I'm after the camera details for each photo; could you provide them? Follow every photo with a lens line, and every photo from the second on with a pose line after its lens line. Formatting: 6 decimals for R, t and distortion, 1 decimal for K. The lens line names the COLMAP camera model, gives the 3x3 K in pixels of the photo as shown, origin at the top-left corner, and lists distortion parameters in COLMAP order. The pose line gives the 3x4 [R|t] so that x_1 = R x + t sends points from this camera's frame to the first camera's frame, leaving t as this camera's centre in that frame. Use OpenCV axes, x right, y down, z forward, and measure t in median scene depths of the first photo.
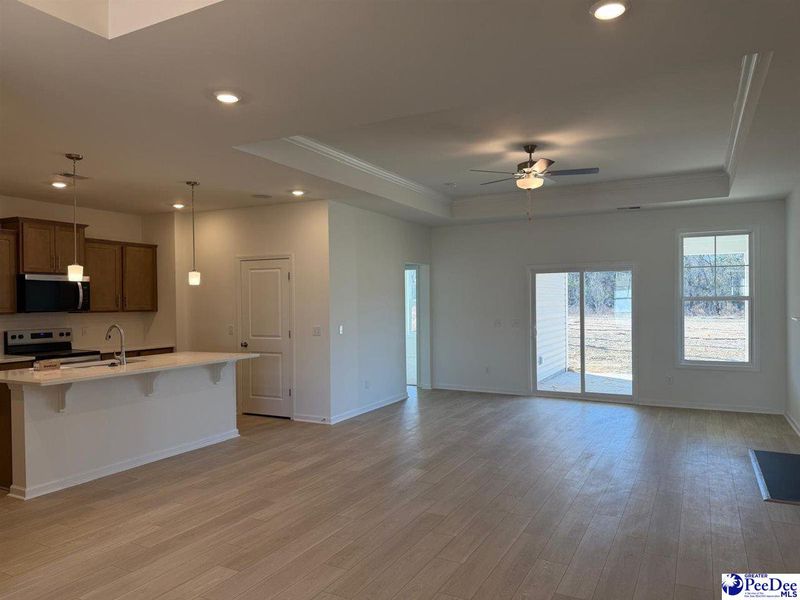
lens RADIAL K [[575.9, 0, 400.0], [0, 575.9, 300.0], [0, 0, 1]] dist [-0.000292, -0.011032]
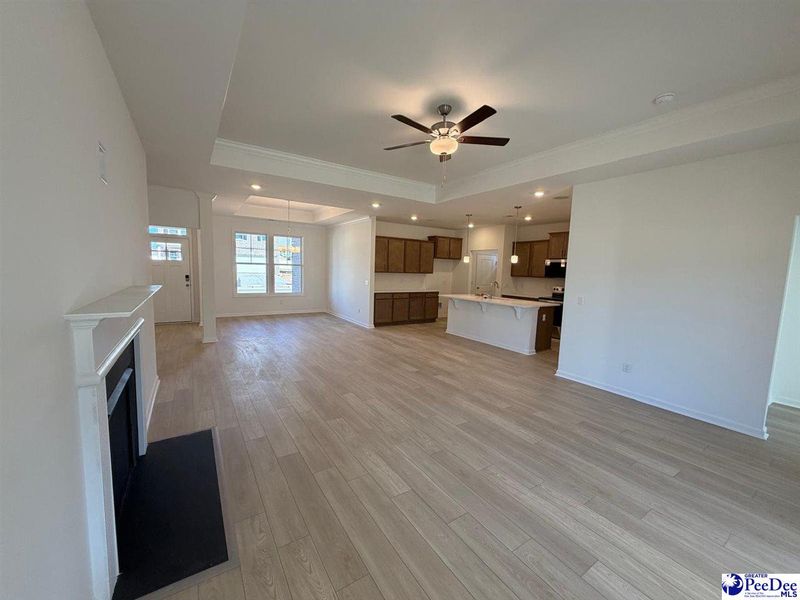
lens RADIAL K [[318.9, 0, 400.0], [0, 318.9, 300.0], [0, 0, 1]] dist [-0.000358, -0.000044]
pose [[-0.489747, 0.086901, -0.867523, 0.781251], [-0.024553, 0.993251, 0.113356, -0.016938], [0.871519, 0.076816, -0.484308, 1.279161]]
